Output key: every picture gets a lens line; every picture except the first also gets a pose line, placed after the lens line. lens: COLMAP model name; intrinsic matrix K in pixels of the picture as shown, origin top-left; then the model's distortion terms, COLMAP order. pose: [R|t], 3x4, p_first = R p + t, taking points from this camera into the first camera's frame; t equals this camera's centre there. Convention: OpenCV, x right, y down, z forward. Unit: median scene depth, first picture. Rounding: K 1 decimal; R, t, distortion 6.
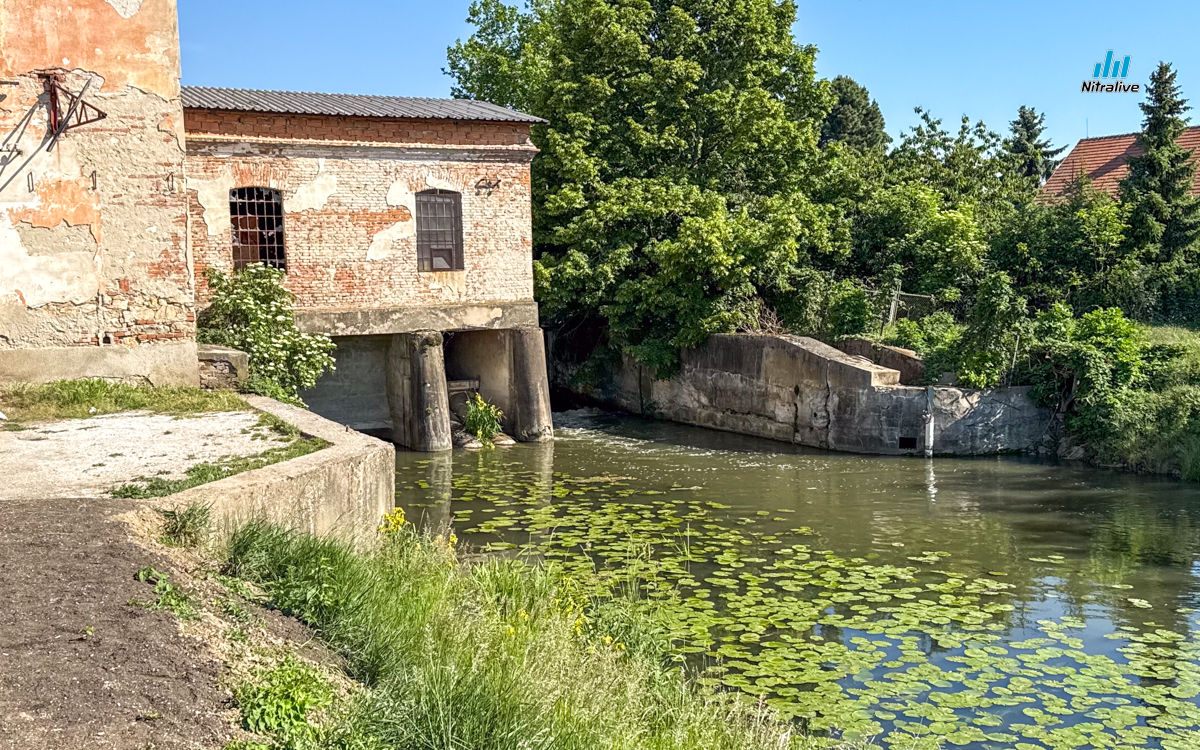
lens RADIAL K [[1299.8, 0, 600.8], [0, 1299.8, 383.8], [0, 0, 1]] dist [0.073734, 0.000000]
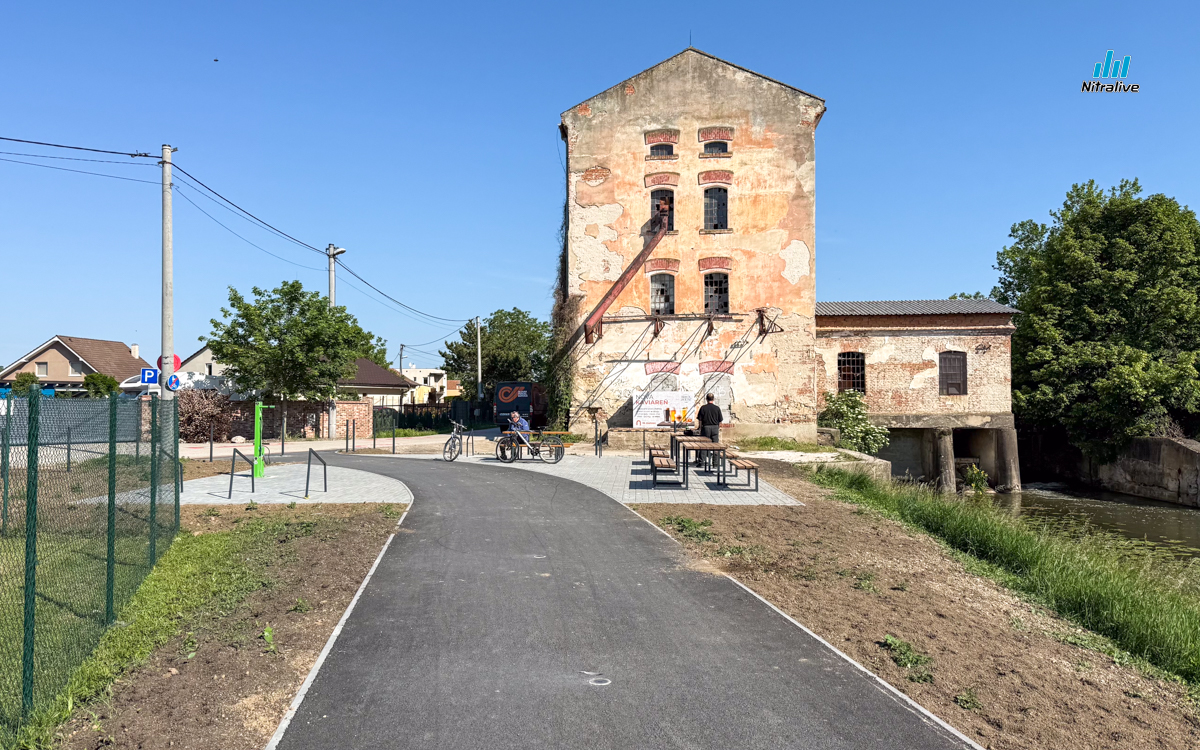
lens RADIAL K [[948.2, 0, 541.3], [0, 948.2, 375.6], [0, 0, 1]] dist [0.065531, -0.082705]
pose [[0.828271, 0.006775, -0.560287, 0.150958], [-0.066965, 0.993957, -0.086974, 0.041766], [0.556312, 0.109558, 0.823720, -0.432304]]
